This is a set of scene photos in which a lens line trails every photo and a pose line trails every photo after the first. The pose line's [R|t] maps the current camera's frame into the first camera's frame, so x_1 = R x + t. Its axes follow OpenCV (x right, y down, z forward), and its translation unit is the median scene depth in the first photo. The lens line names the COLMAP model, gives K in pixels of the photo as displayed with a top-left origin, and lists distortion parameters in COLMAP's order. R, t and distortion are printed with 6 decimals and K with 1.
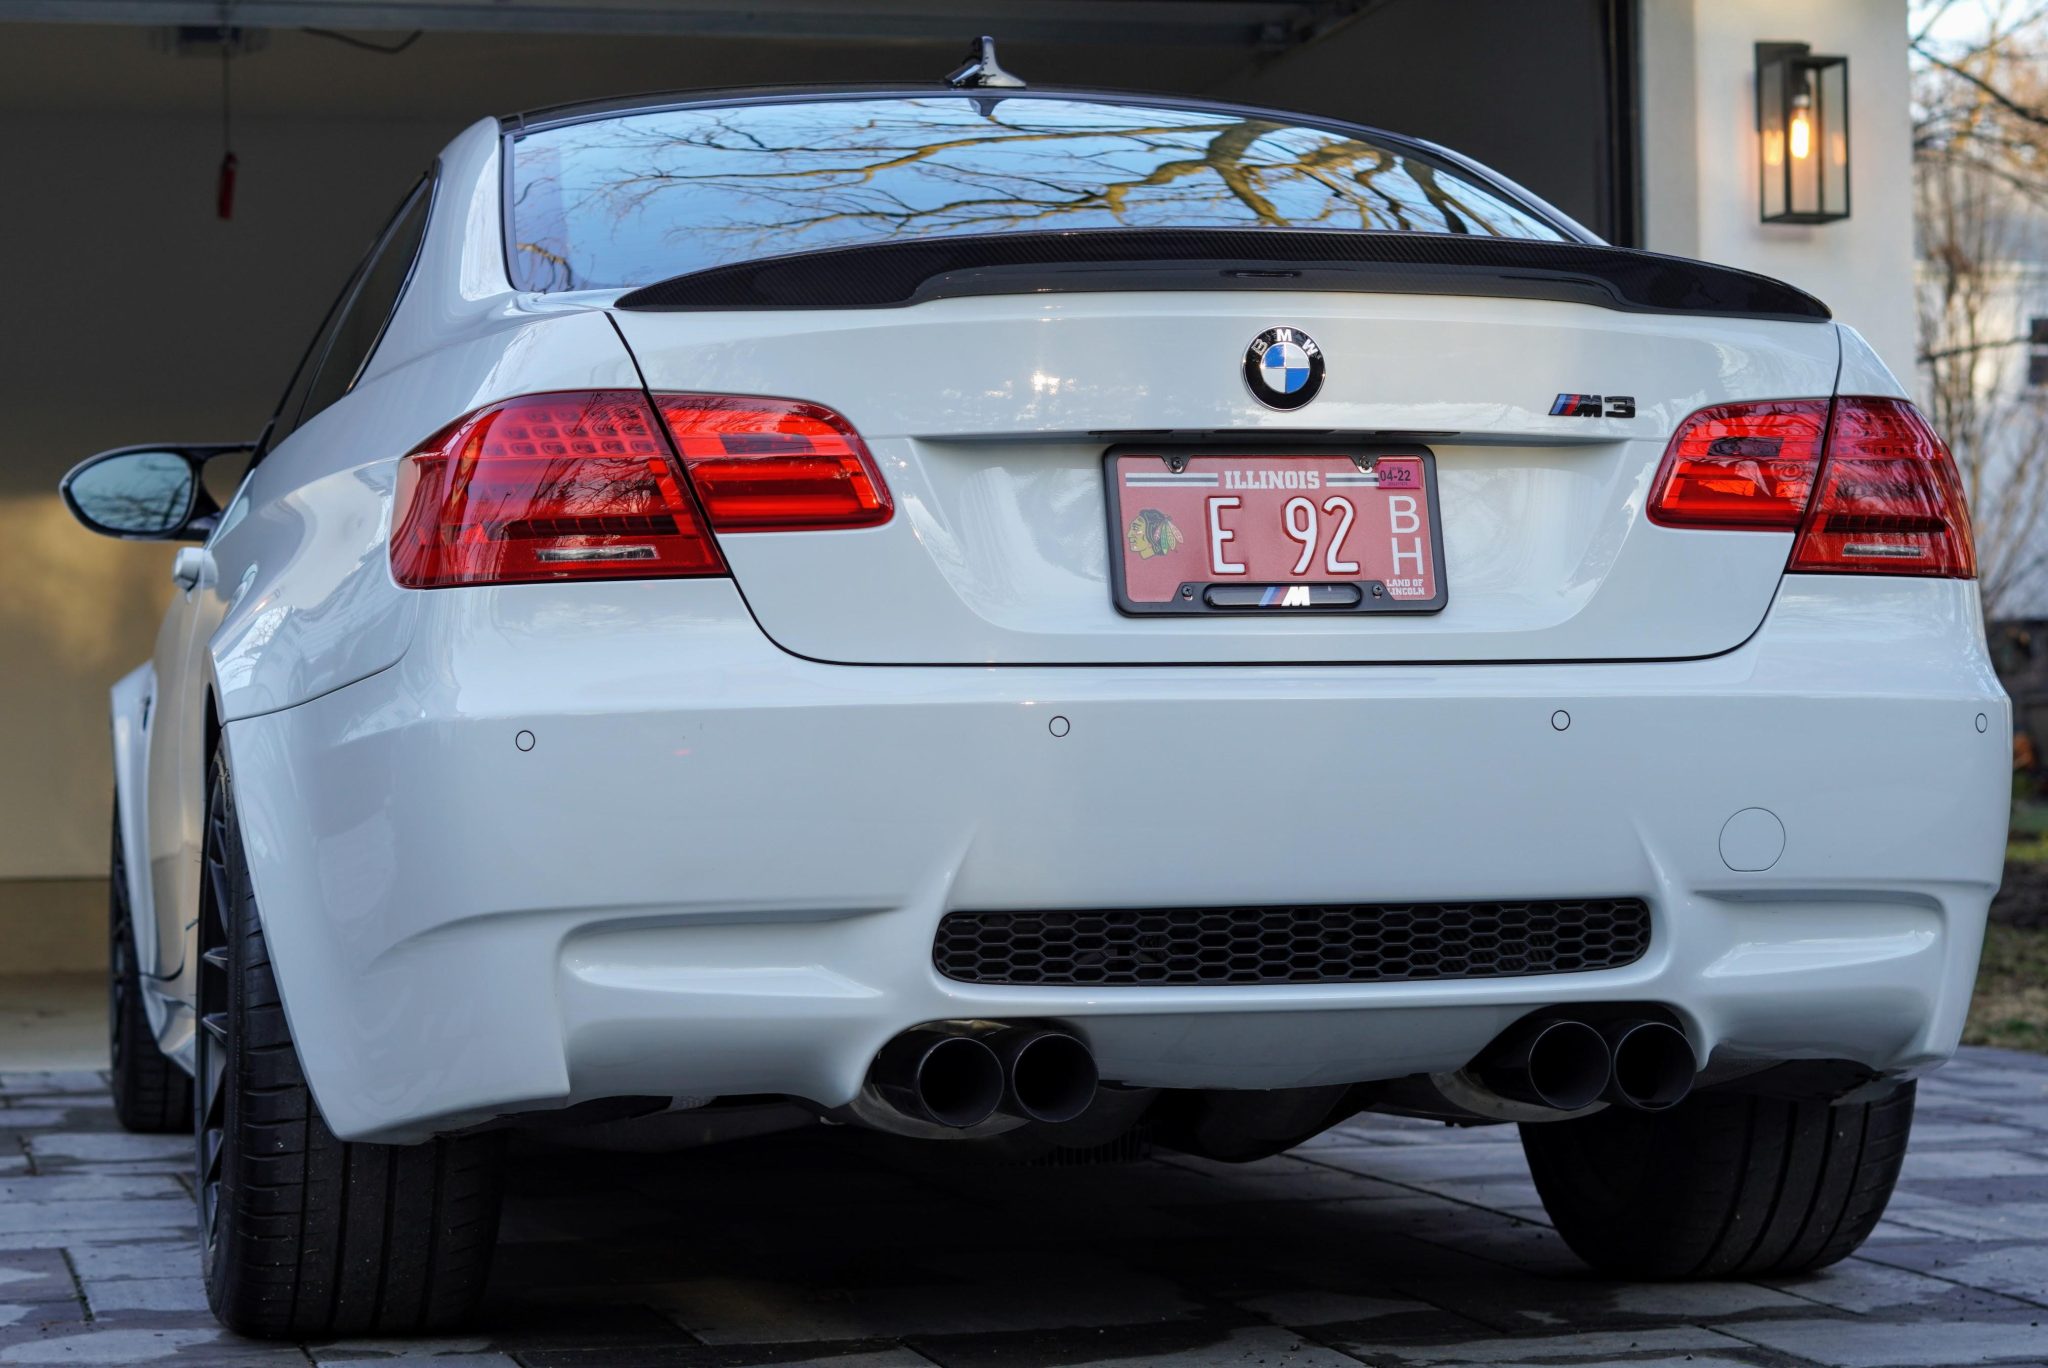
lens RADIAL K [[4580.5, 0, 1003.2], [0, 4580.5, 687.4], [0, 0, 1]] dist [-0.012110, 0.000000]
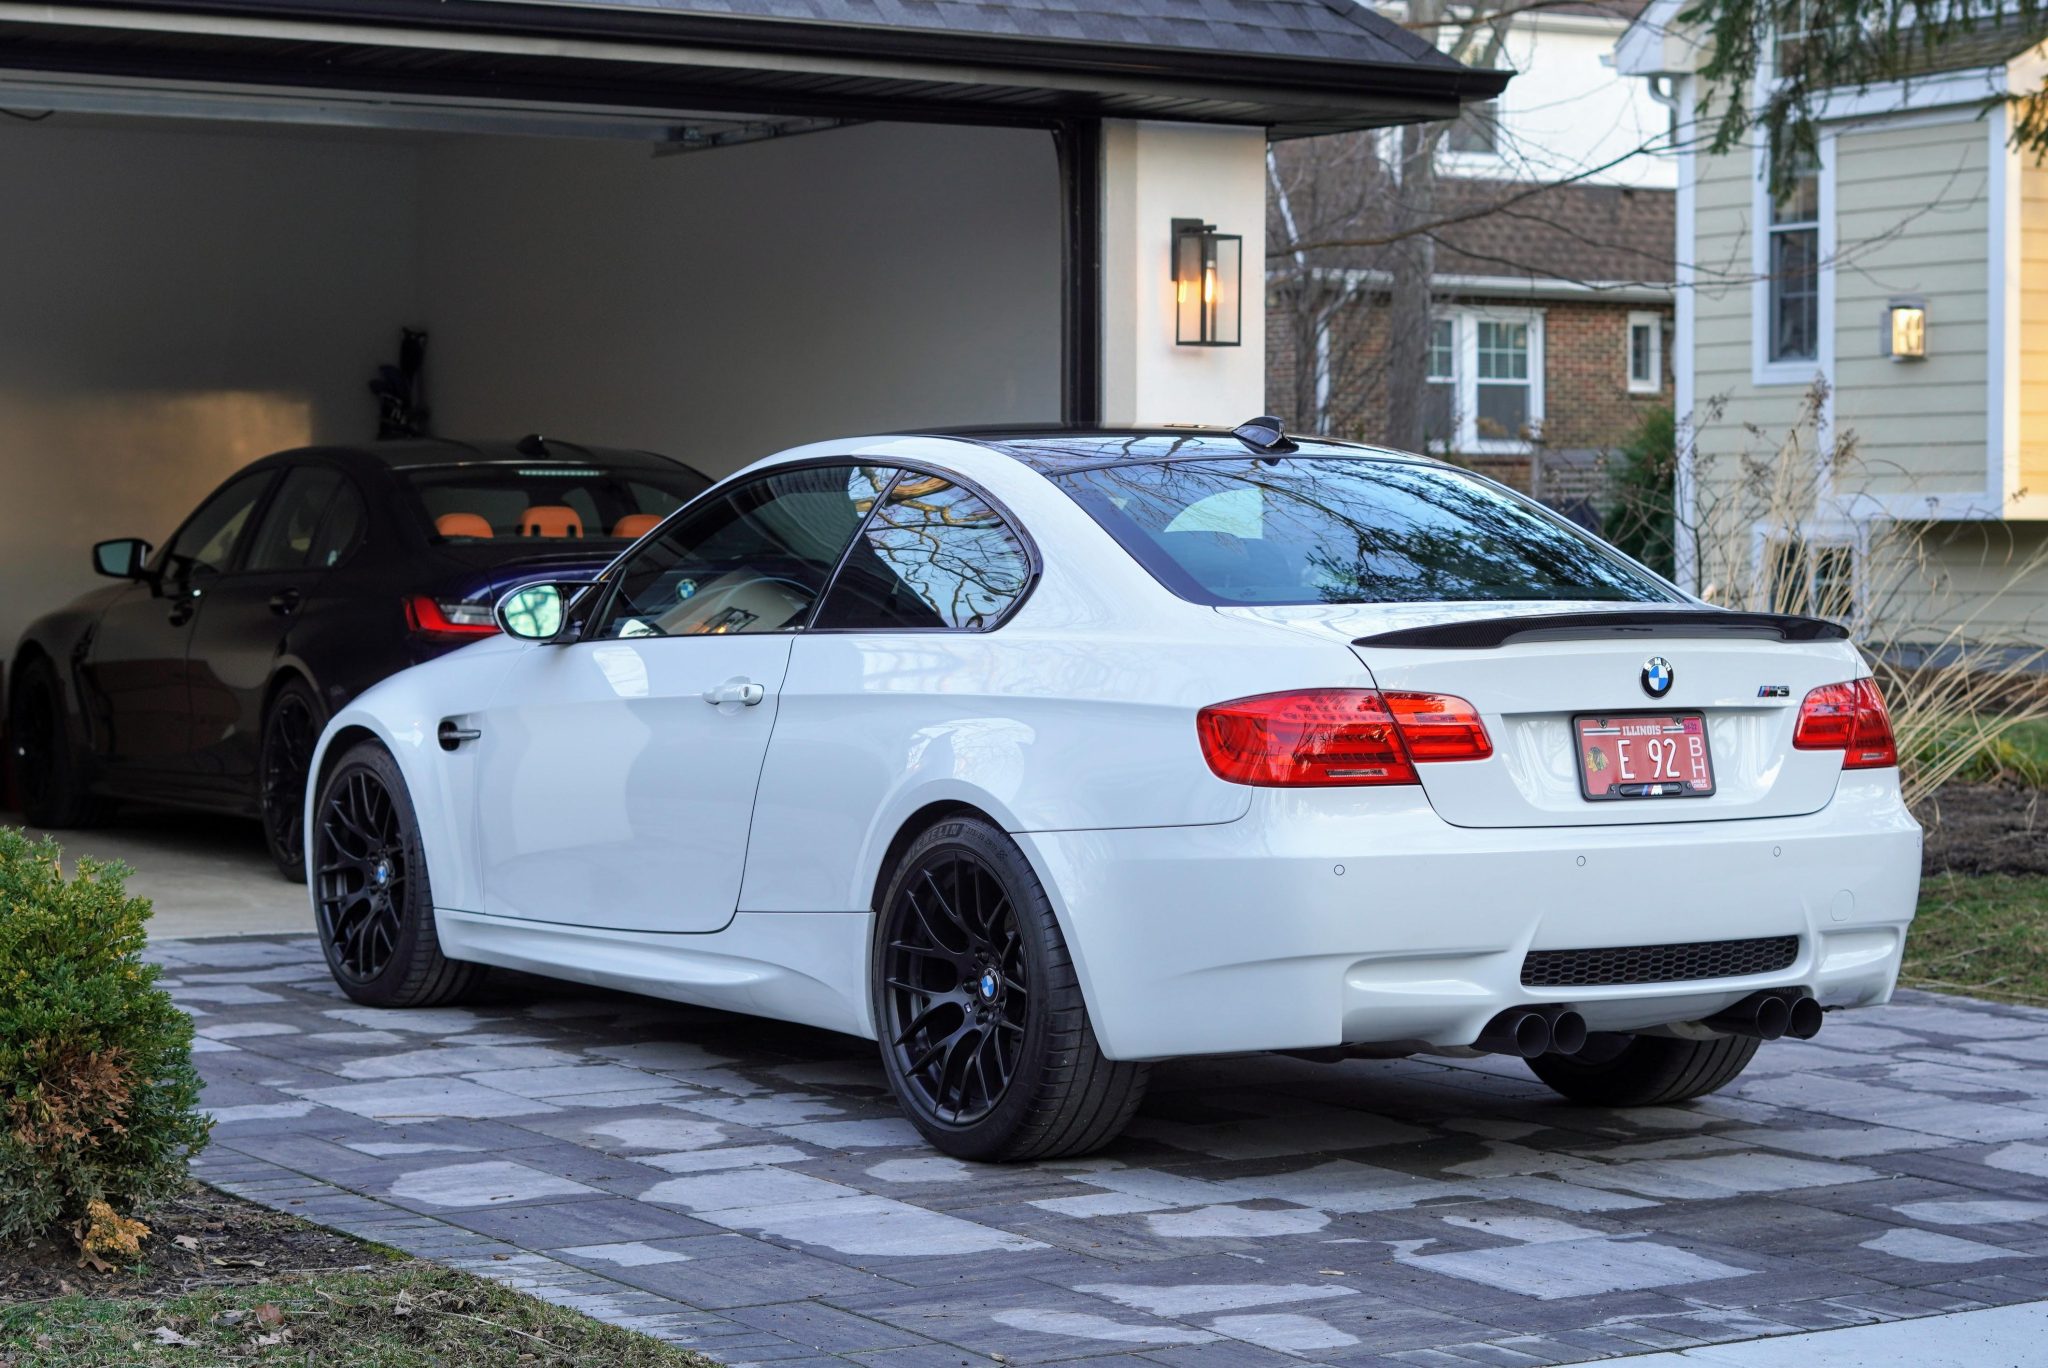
lens RADIAL K [[4580.5, 0, 1017.7], [0, 4580.5, 679.5], [0, 0, 1]] dist [-0.012110, 0.000000]
pose [[0.941704, 0.006190, 0.336385, -0.878742], [-0.023250, 0.998638, 0.046713, -0.155819], [-0.335638, -0.051811, 0.940565, -0.798991]]
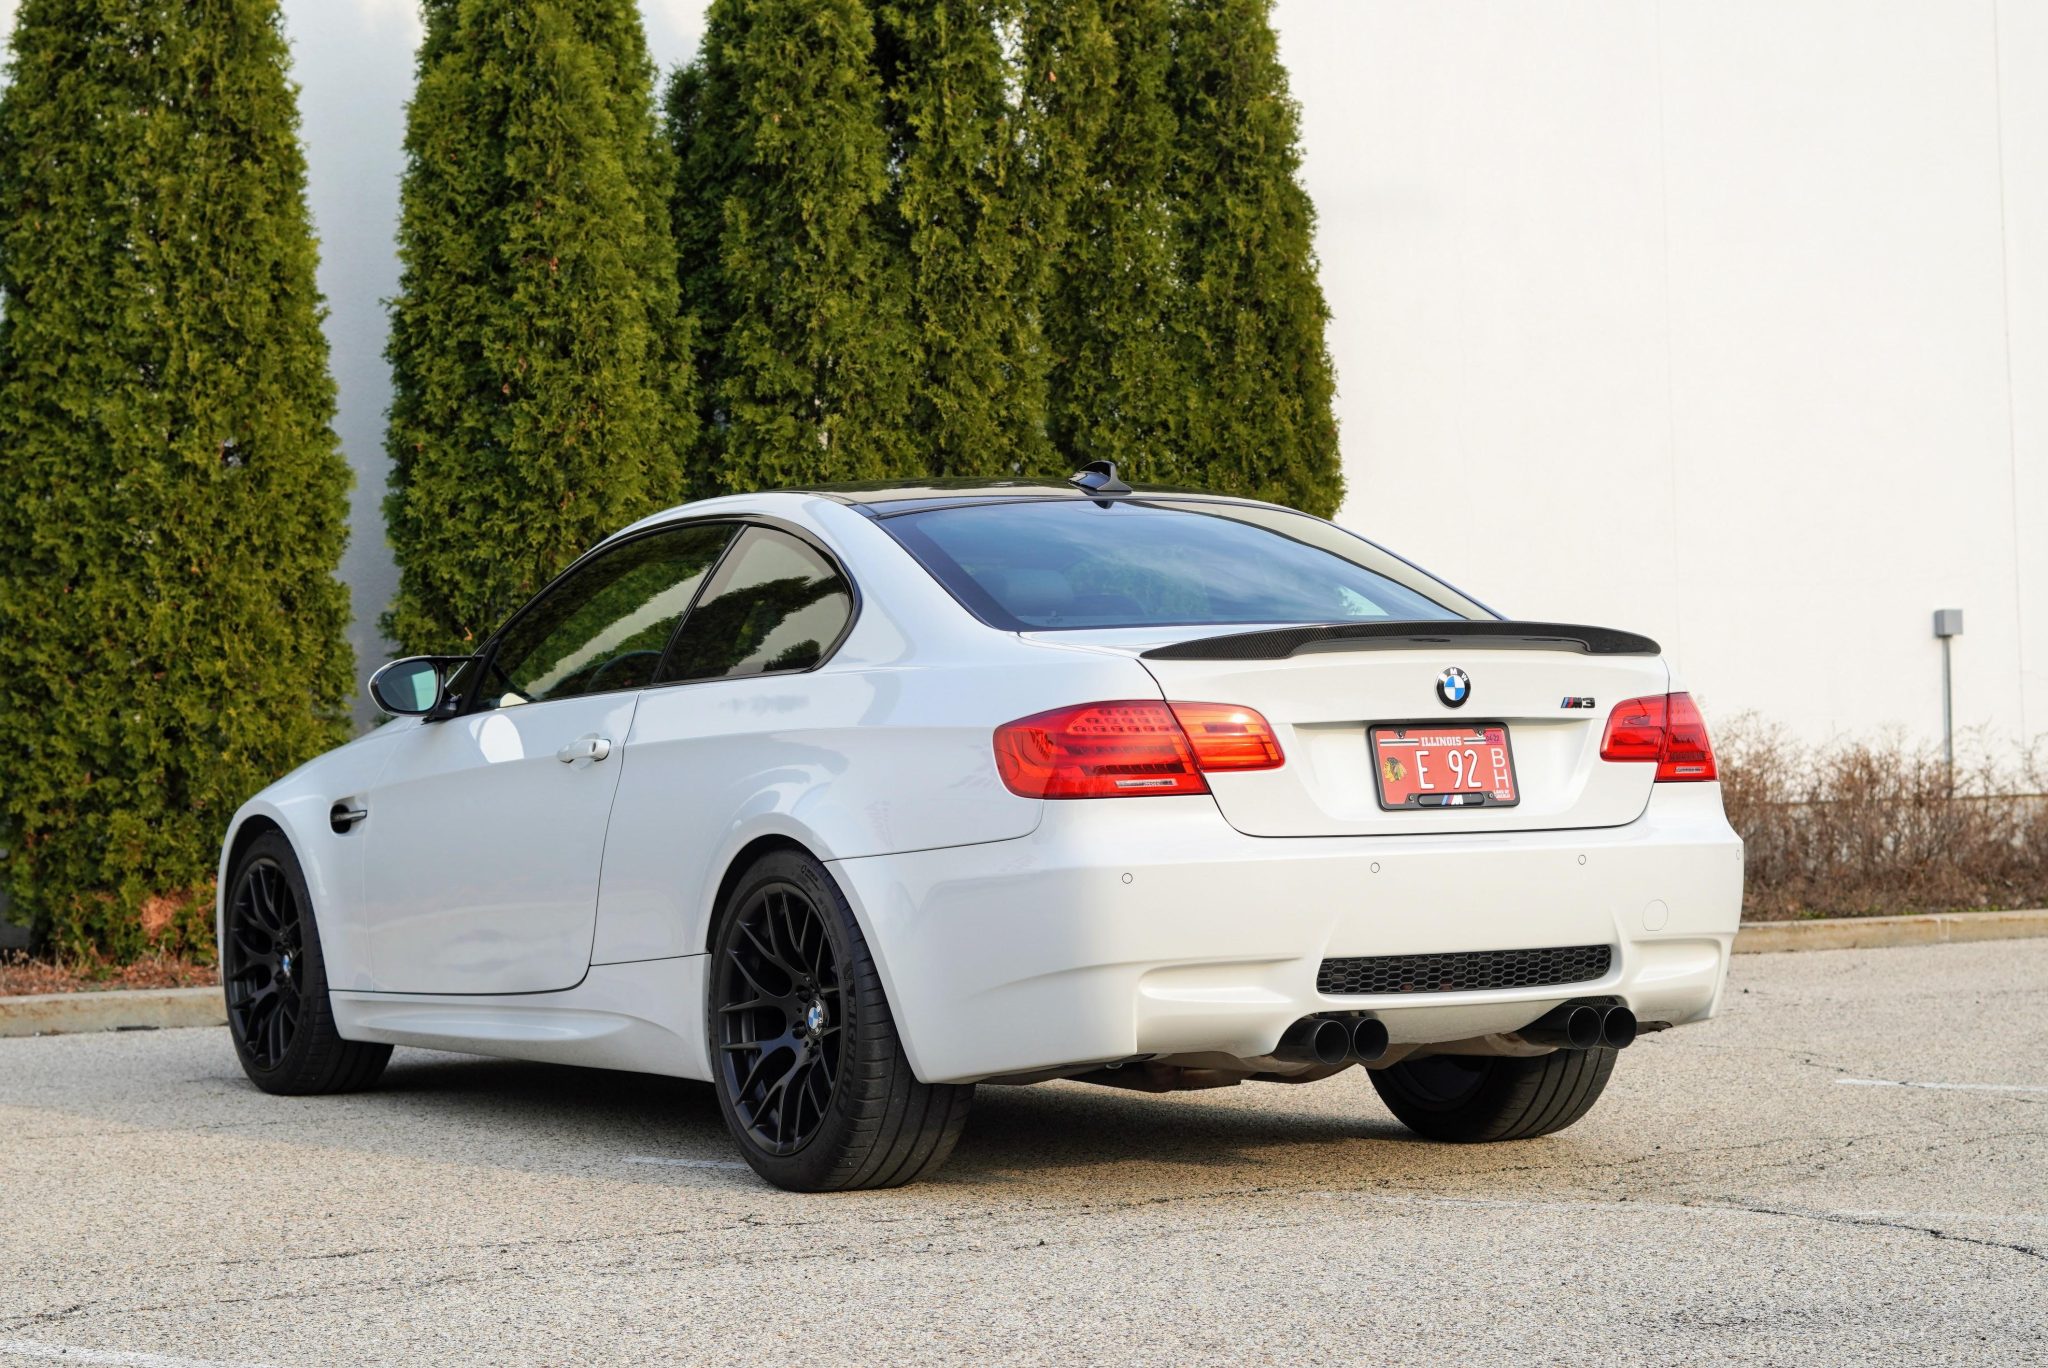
lens RADIAL K [[4580.5, 0, 1018.4], [0, 4580.5, 681.9], [0, 0, 1]] dist [-0.012110, 0.000000]
pose [[0.953340, -0.001136, 0.301897, -0.732434], [0.001771, 0.999997, -0.001827, -0.068546], [-0.301894, 0.002277, 0.953339, -0.873291]]
